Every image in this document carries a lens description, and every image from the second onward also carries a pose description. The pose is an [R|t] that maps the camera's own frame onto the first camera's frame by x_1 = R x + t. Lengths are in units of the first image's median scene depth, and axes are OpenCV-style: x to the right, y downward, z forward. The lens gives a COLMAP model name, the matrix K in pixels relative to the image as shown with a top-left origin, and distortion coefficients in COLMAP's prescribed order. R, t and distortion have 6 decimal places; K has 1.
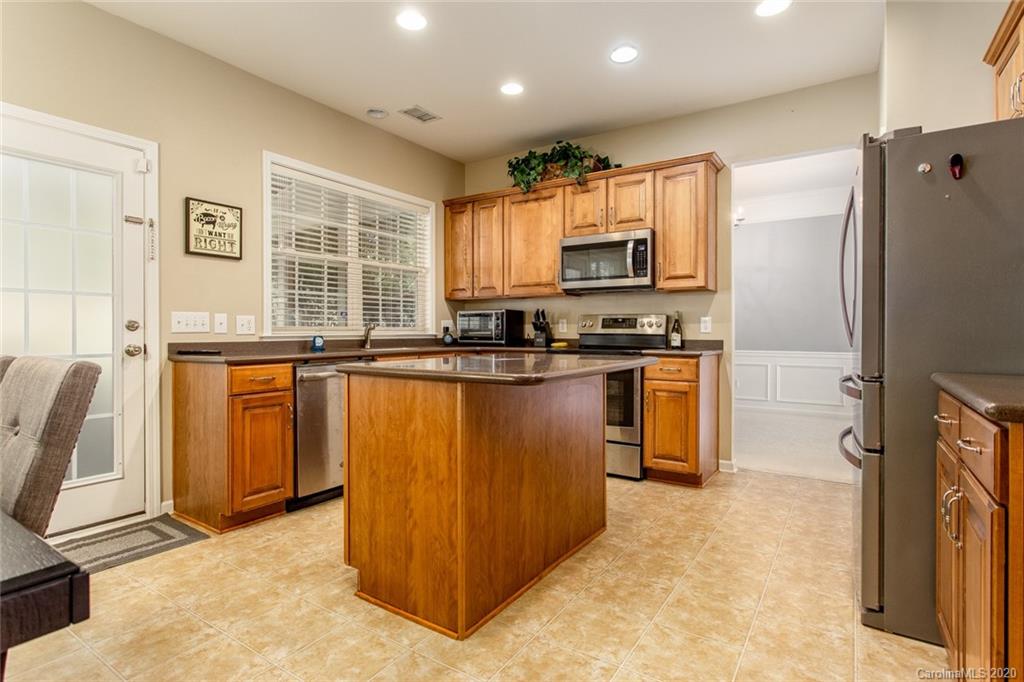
lens RADIAL K [[521.5, 0, 511.3], [0, 521.5, 330.7], [0, 0, 1]] dist [-0.000757, -0.000321]
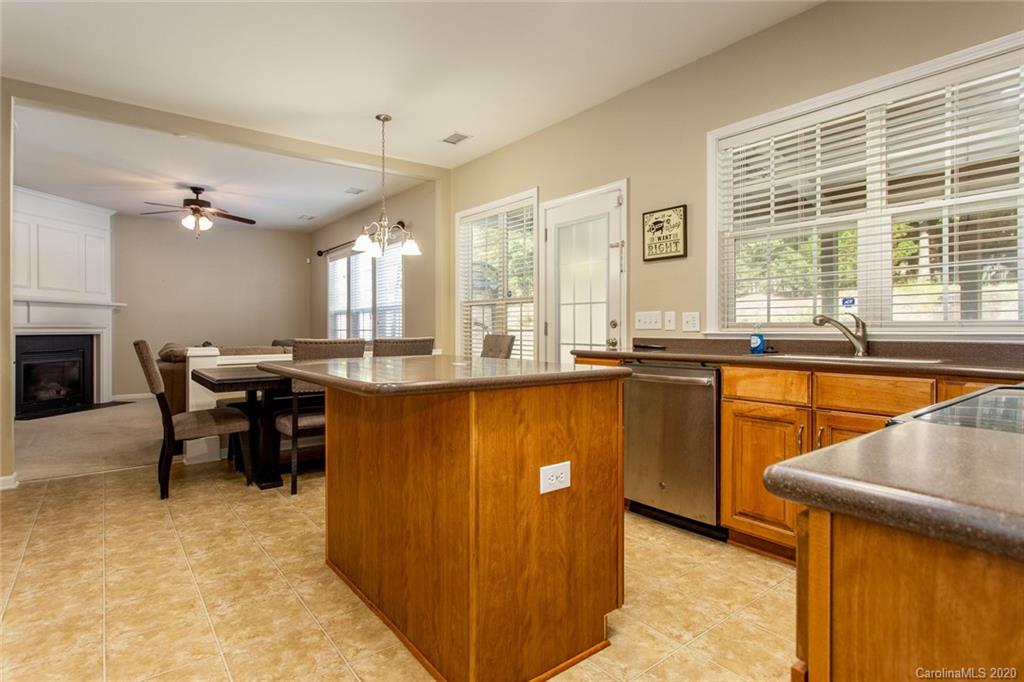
lens RADIAL K [[521.5, 0, 488.2], [0, 521.5, 322.0], [0, 0, 1]] dist [-0.000757, -0.000321]
pose [[-0.337223, -0.009194, -0.941380, 0.474528], [0.002533, 0.999940, -0.010673, -0.000833], [0.941421, -0.005984, -0.337179, 0.853747]]
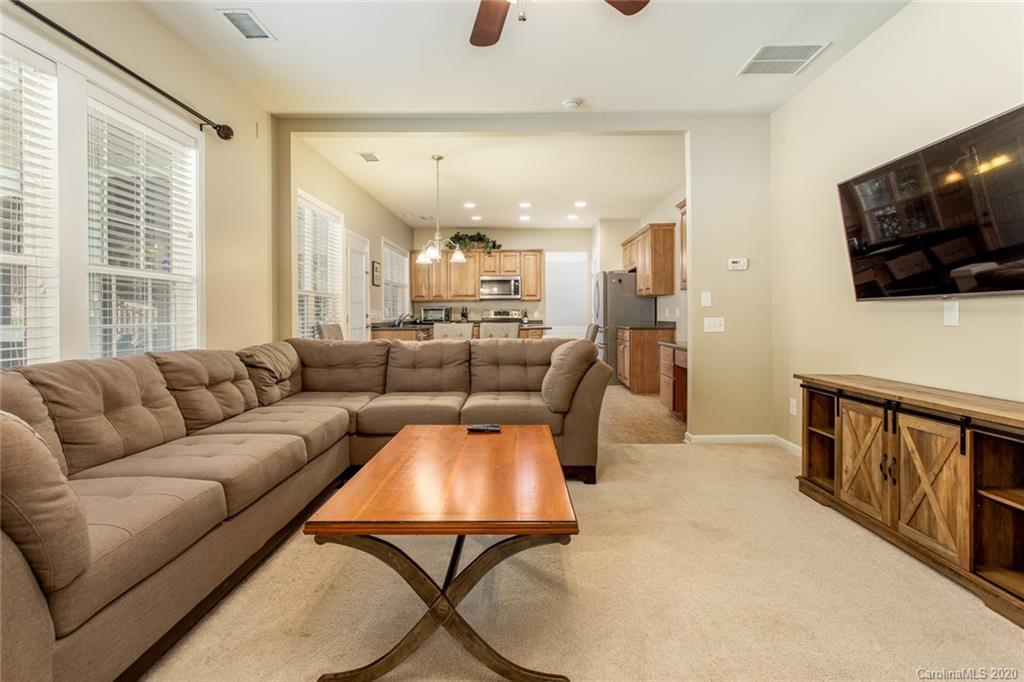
lens RADIAL K [[497.2, 0, 512.0], [0, 497.2, 319.0], [0, 0, 1]] dist [0.011256, 0.003188]
pose [[0.847036, -0.007871, 0.531477, -1.019013], [0.004652, 0.999962, 0.007394, -0.006197], [-0.531515, -0.003791, 0.847040, -0.986920]]
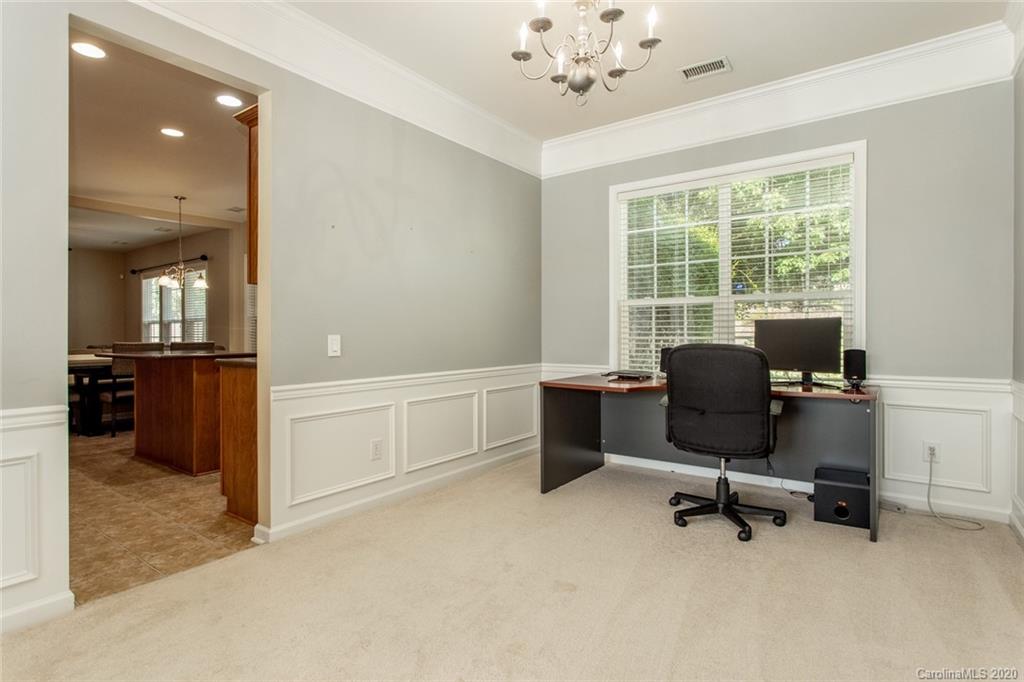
lens RADIAL K [[521.5, 0, 503.9], [0, 521.5, 332.5], [0, 0, 1]] dist [-0.000757, -0.000321]
pose [[-0.041540, -0.000067, -0.999137, 1.151492], [0.004427, 0.999990, -0.000251, -0.006099], [0.999127, -0.004434, -0.041539, 1.386326]]
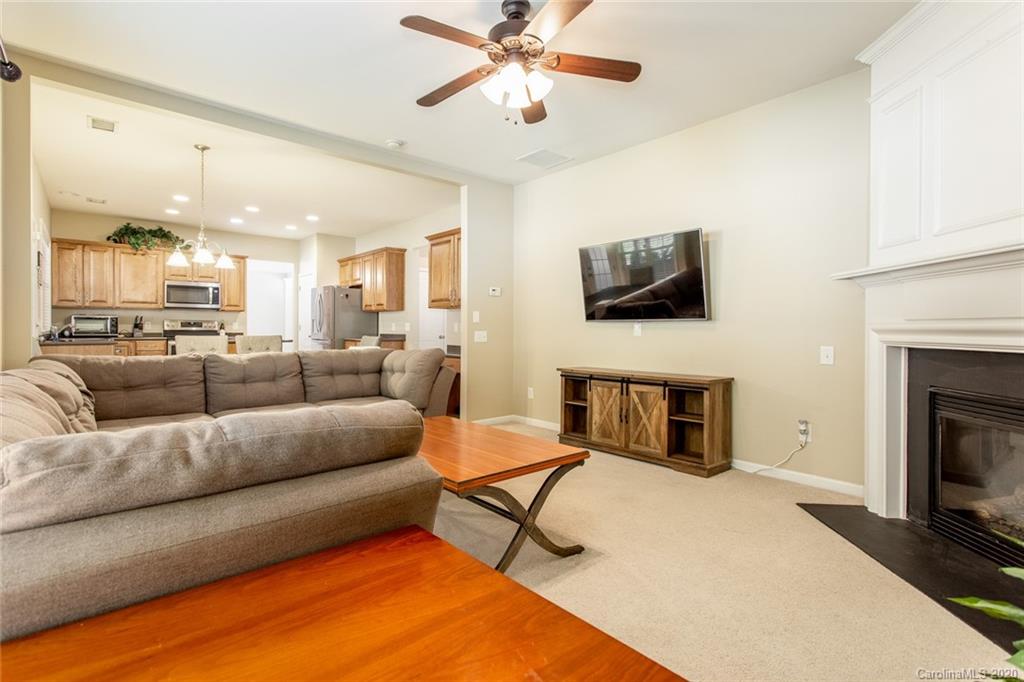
lens RADIAL K [[497.2, 0, 505.5], [0, 497.2, 334.4], [0, 0, 1]] dist [0.011256, 0.003188]
pose [[0.274526, -0.008653, 0.961541, -1.435042], [-0.006095, 0.999924, 0.010739, -0.005252], [-0.961560, -0.008808, 0.274453, -0.757429]]
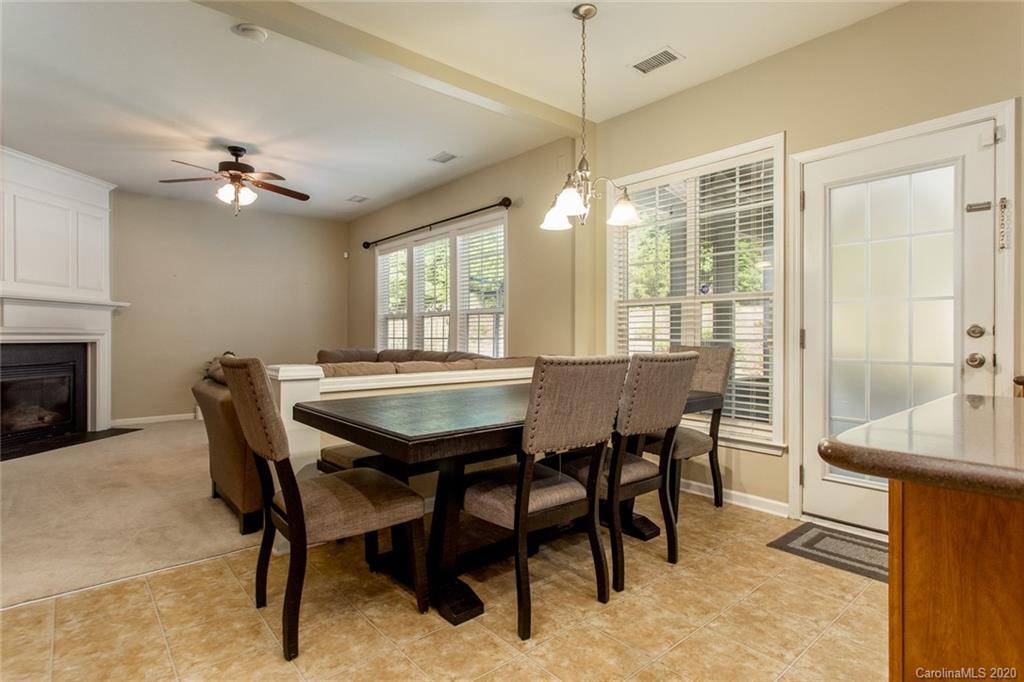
lens RADIAL K [[521.5, 0, 484.2], [0, 521.5, 331.0], [0, 0, 1]] dist [-0.000757, -0.000321]
pose [[-0.298422, -0.011118, -0.954369, 0.237896], [-0.002657, 0.999938, -0.010818, 0.000820], [0.954430, -0.000693, -0.298433, 0.362998]]
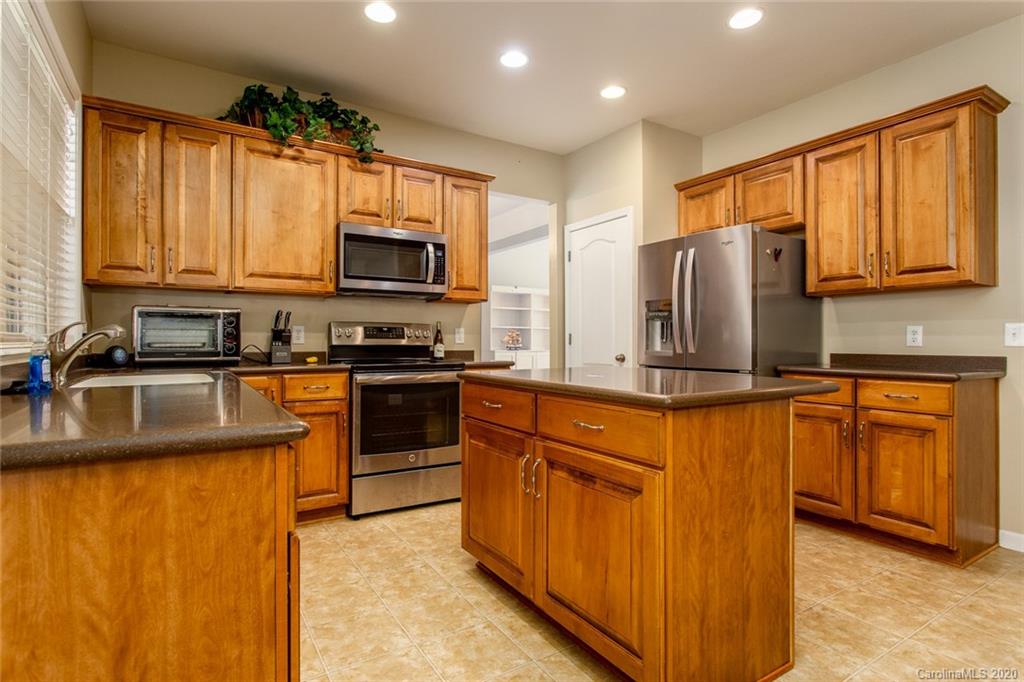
lens RADIAL K [[521.5, 0, 491.3], [0, 521.5, 343.3], [0, 0, 1]] dist [-0.000757, -0.000321]
pose [[0.421177, -0.003287, 0.906972, -0.557581], [-0.003036, 0.999983, 0.005033, -0.001387], [-0.906973, -0.004874, 0.421160, 0.510941]]
